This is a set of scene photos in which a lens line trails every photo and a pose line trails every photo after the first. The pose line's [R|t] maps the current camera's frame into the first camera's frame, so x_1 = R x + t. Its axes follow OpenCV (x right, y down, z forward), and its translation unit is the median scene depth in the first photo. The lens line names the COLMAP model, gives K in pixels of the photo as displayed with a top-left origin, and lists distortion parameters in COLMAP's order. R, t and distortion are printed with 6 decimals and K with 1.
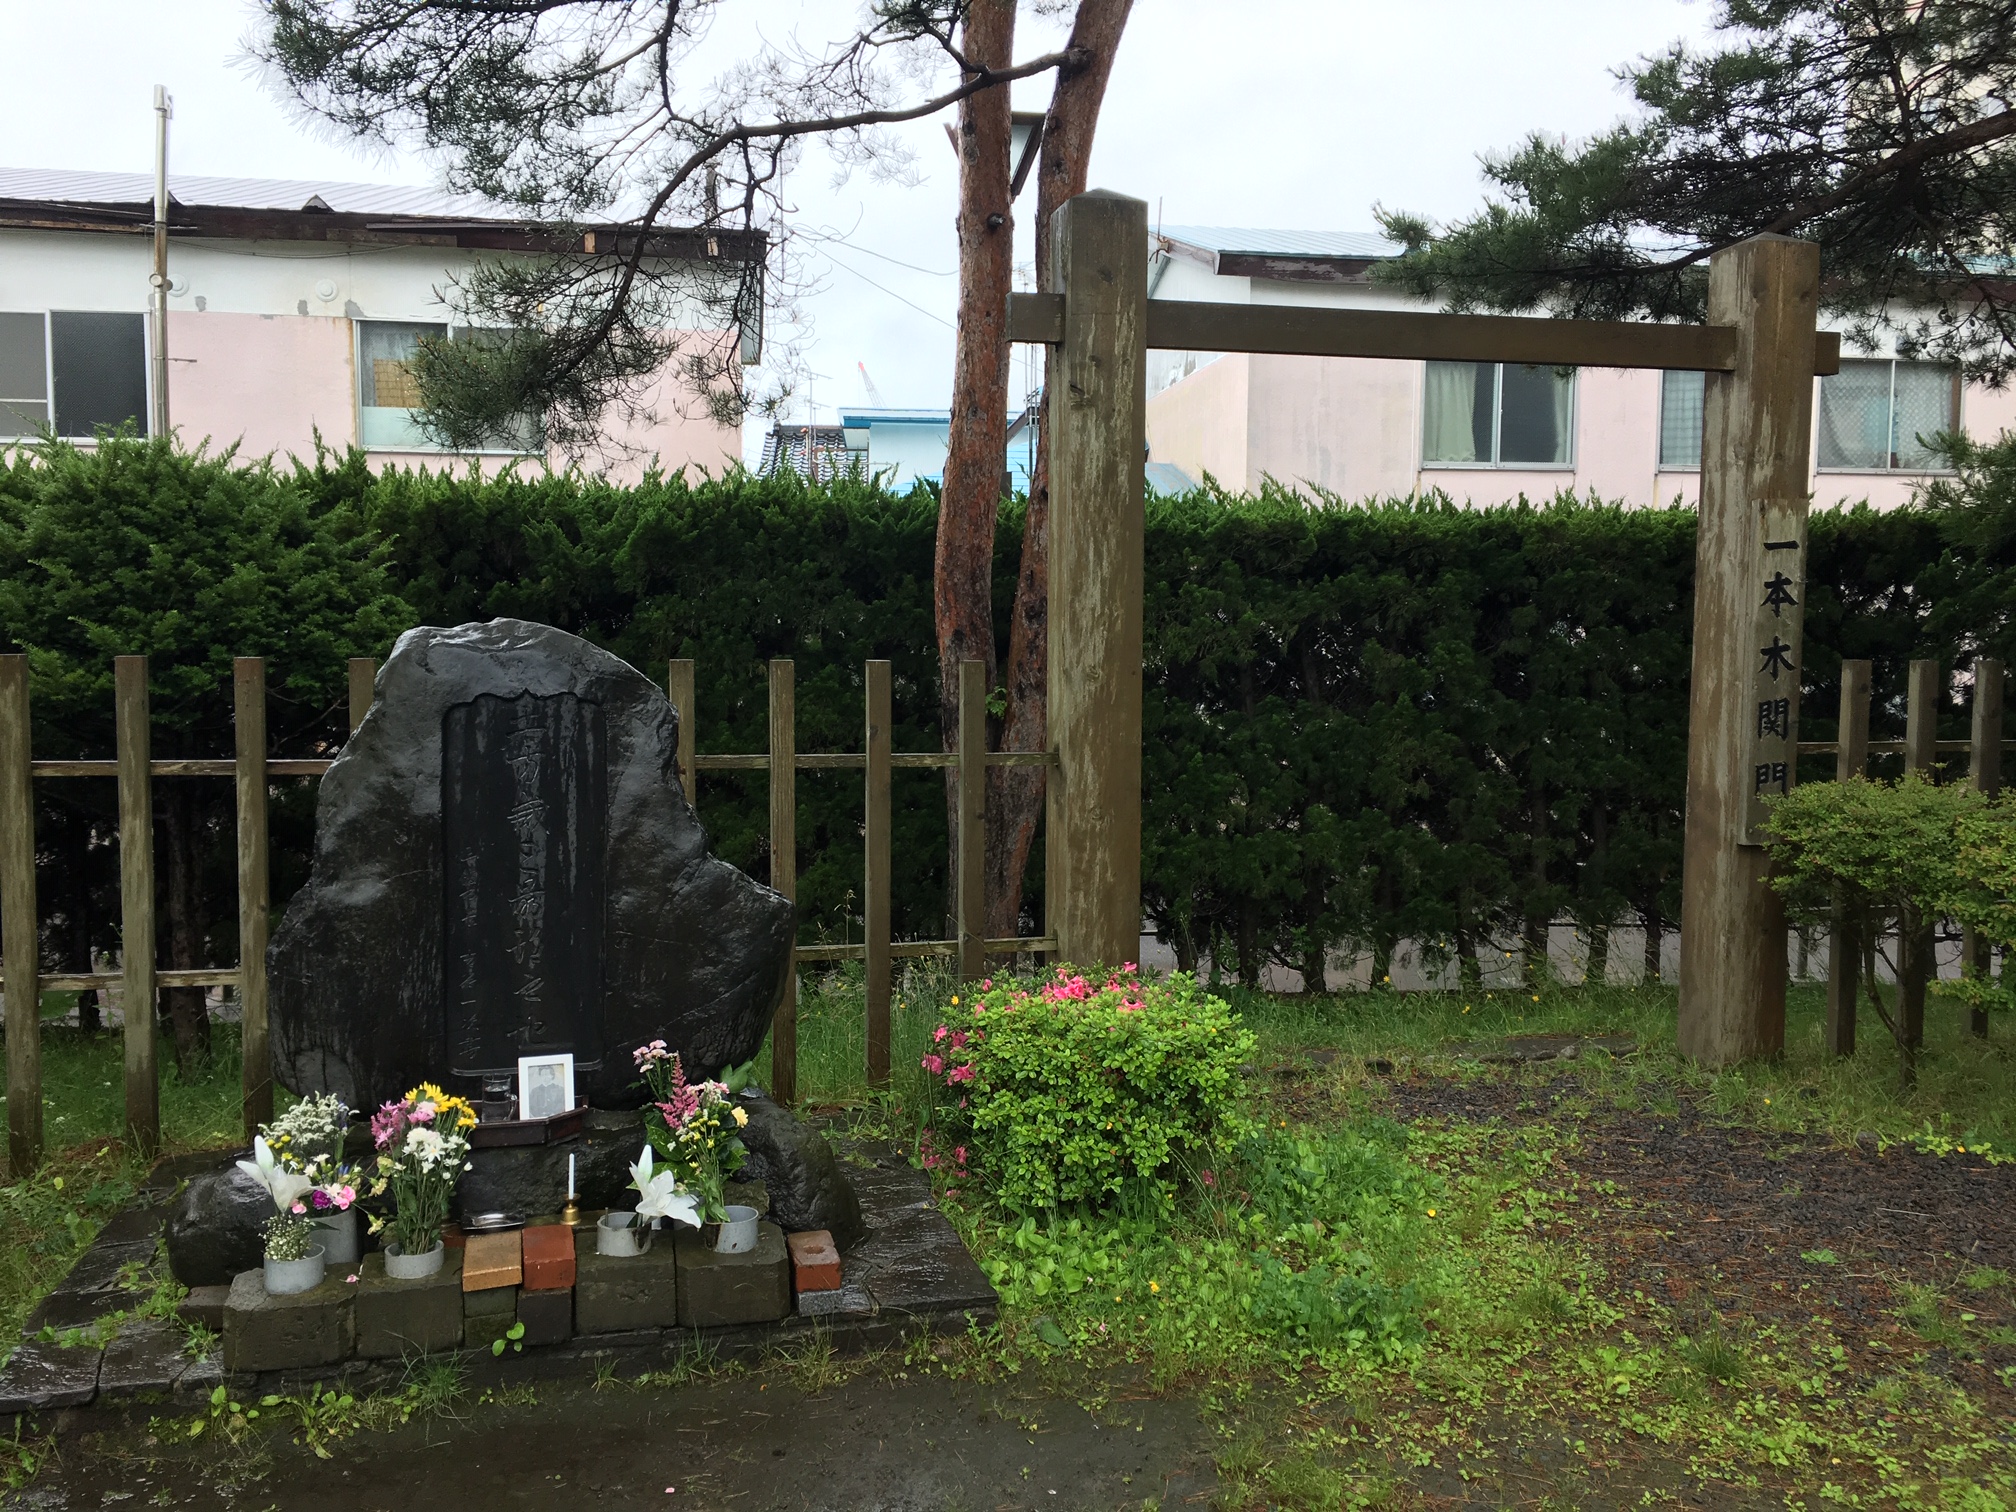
lens RADIAL K [[1716.8, 0, 998.0], [0, 1716.8, 747.1], [0, 0, 1]] dist [0.035749, -0.010120]
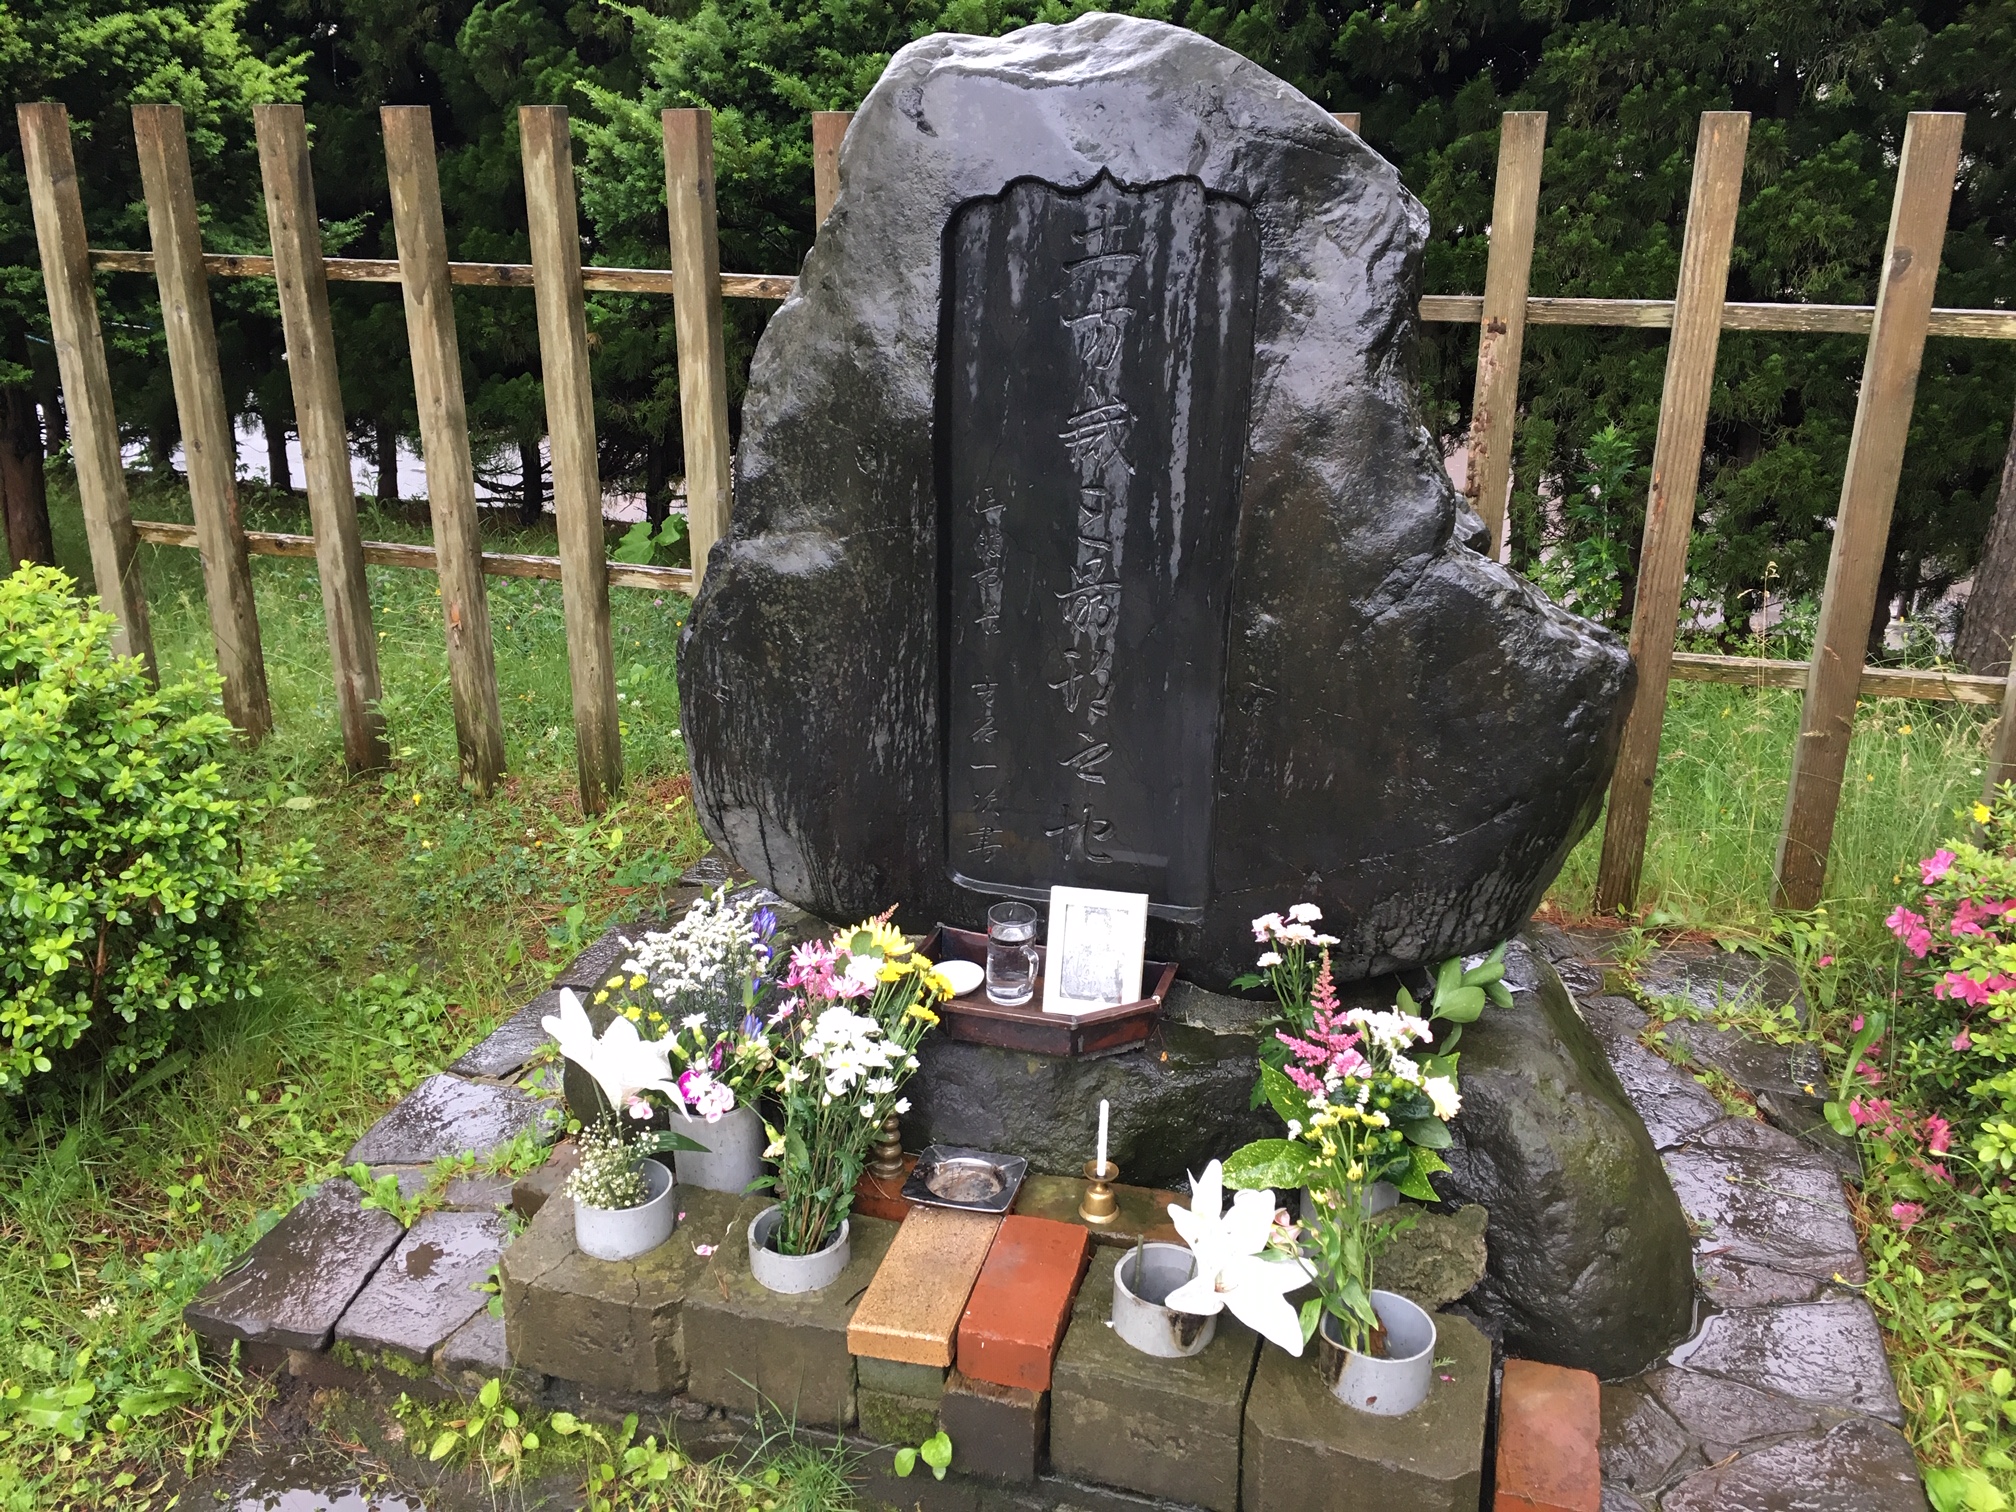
lens RADIAL K [[1716.8, 0, 998.0], [0, 1716.8, 747.1], [0, 0, 1]] dist [0.035749, -0.010120]
pose [[0.858335, 0.173213, -0.482967, -0.038739], [-0.028989, 0.956162, 0.291401, -0.018544], [0.512269, -0.236119, 0.825729, 0.547688]]
